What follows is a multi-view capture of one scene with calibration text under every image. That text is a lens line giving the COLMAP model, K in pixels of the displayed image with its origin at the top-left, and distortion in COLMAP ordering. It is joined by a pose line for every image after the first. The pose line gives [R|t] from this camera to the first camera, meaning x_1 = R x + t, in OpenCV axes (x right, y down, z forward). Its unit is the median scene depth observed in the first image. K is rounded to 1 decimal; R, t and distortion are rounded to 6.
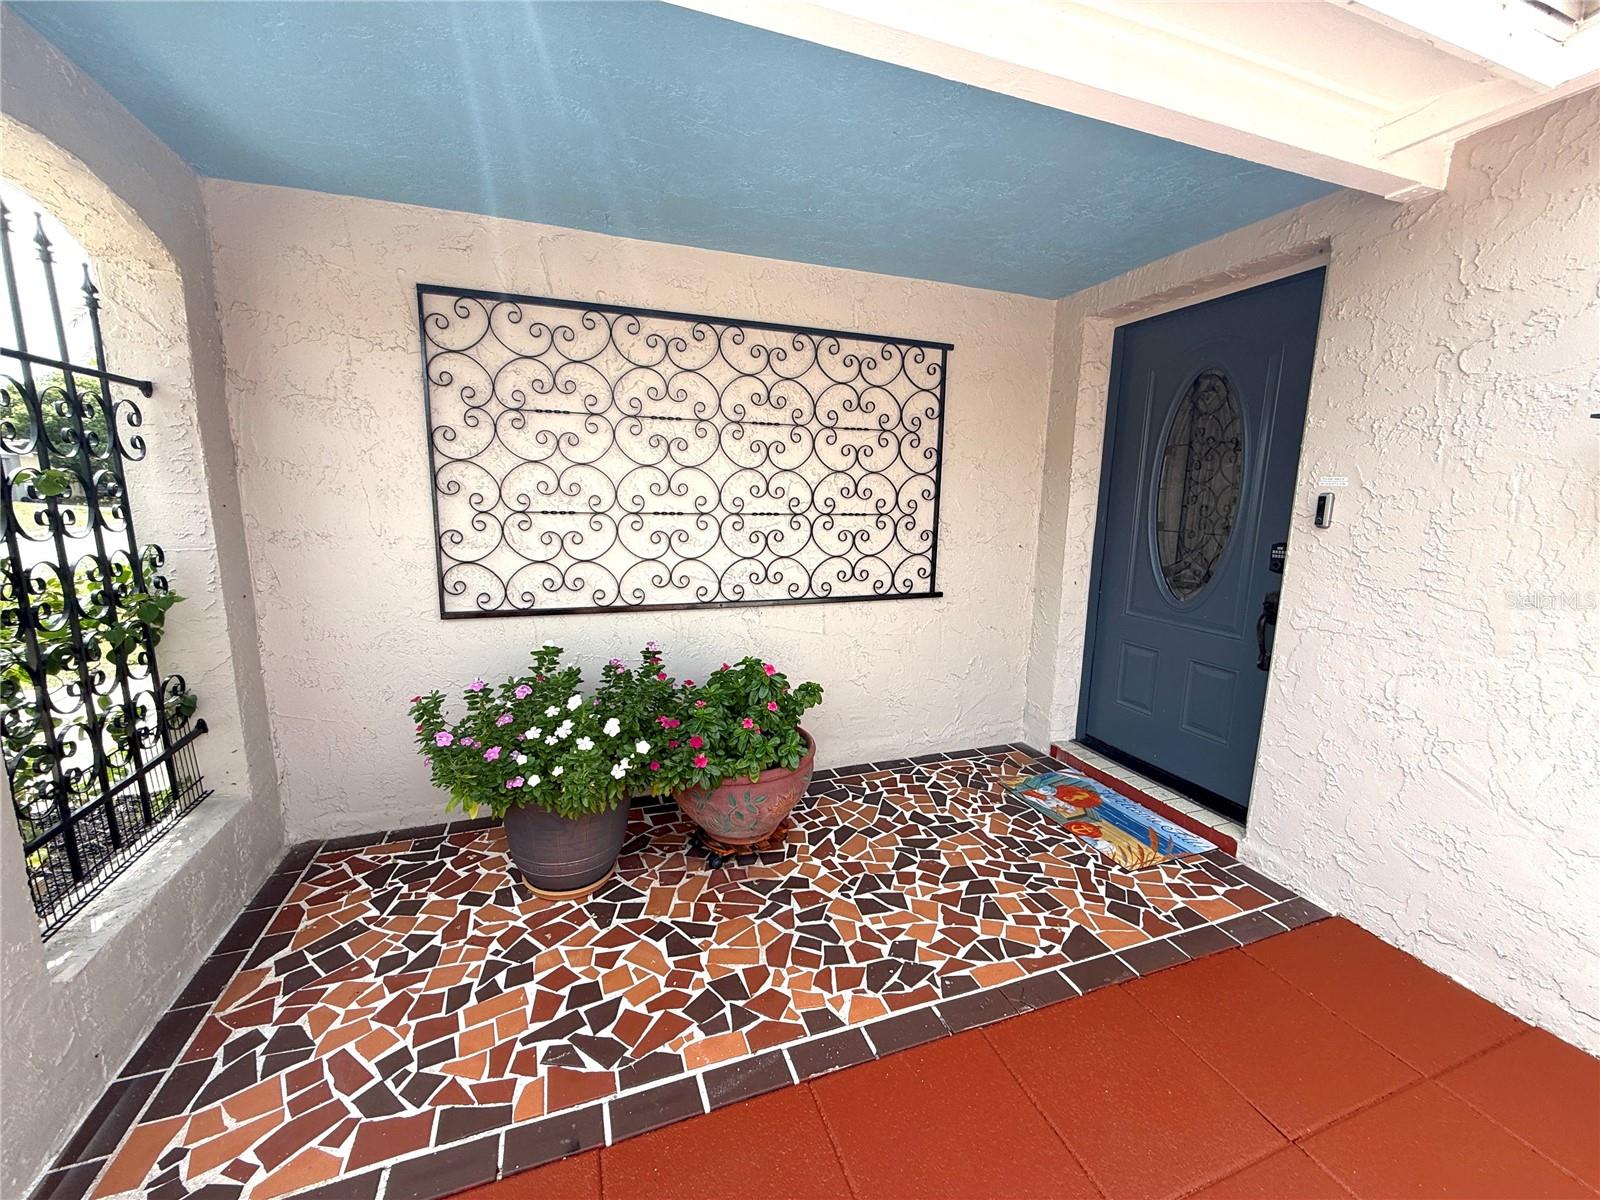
lens RADIAL K [[638.8, 0, 799.3], [0, 638.8, 603.9], [0, 0, 1]] dist [0.000545, -0.000120]
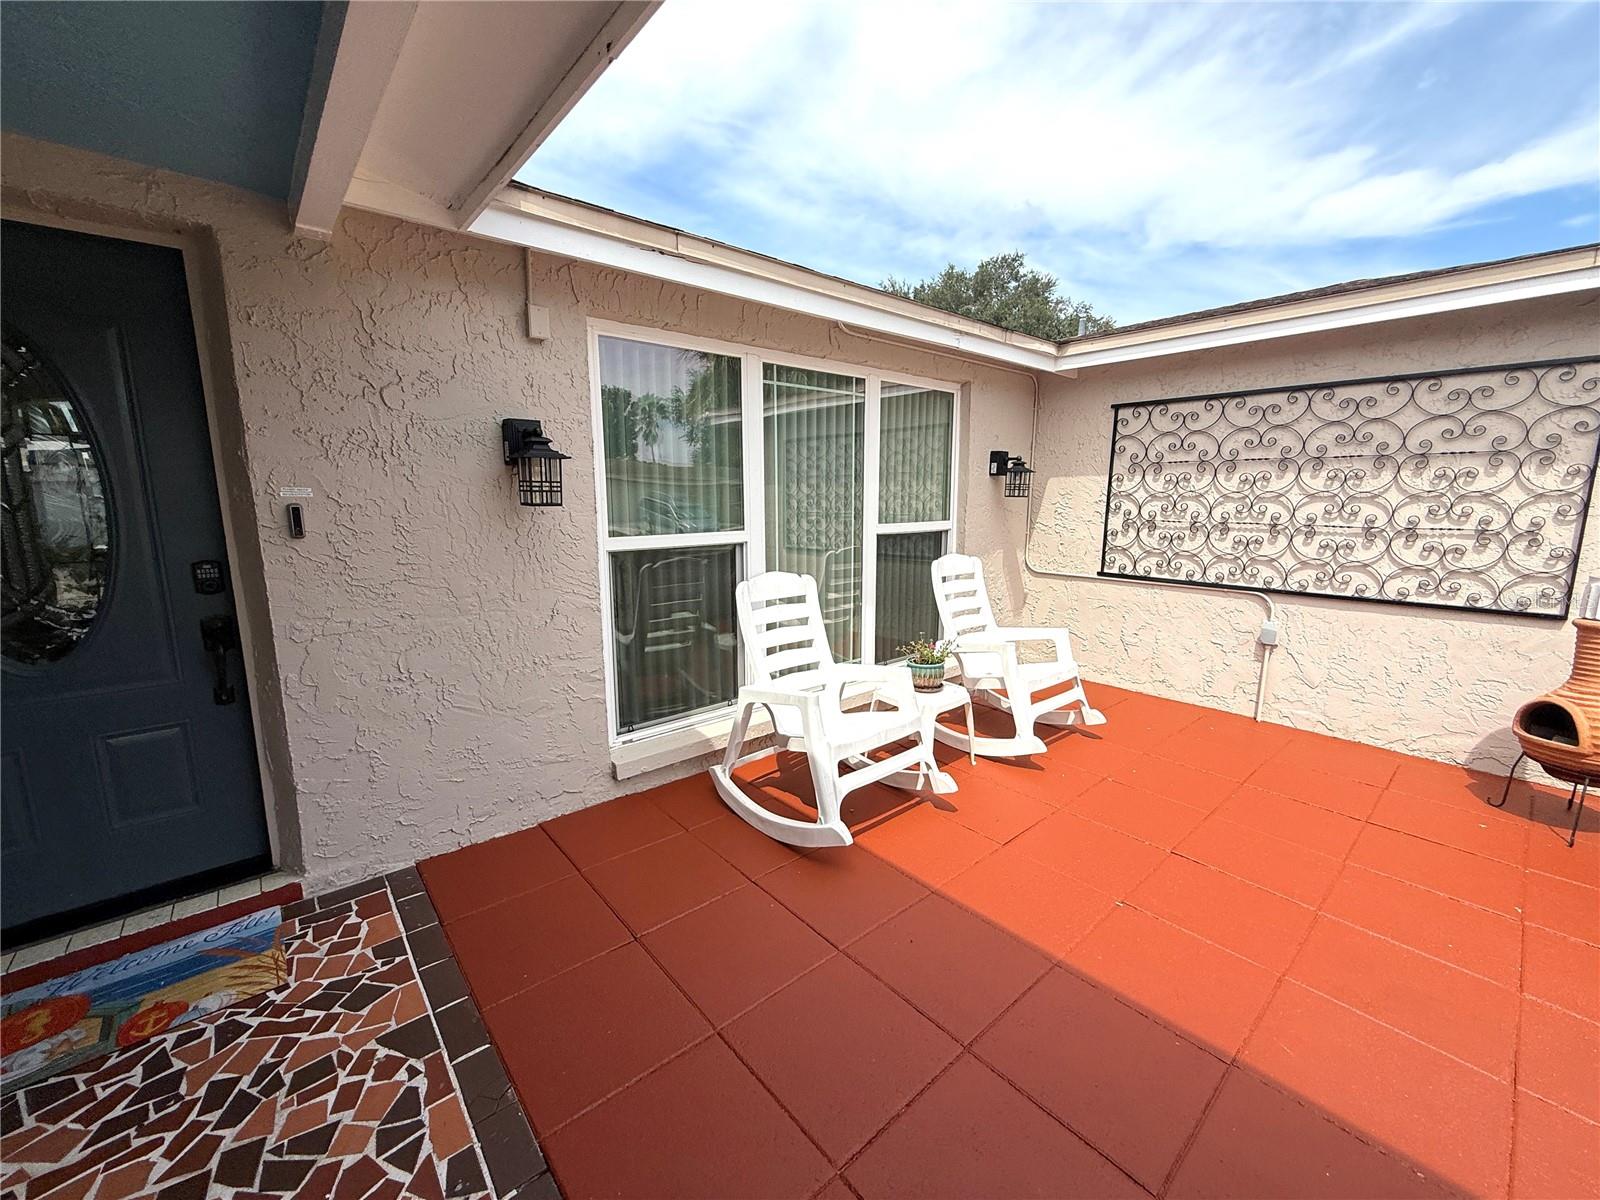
lens RADIAL K [[638.8, 0, 795.3], [0, 638.8, 603.4], [0, 0, 1]] dist [0.000545, -0.000120]
pose [[-0.347899, -0.172208, 0.921580, -0.386310], [0.160544, 0.957523, 0.239531, -0.133615], [-0.923684, 0.231287, -0.305475, 0.600851]]
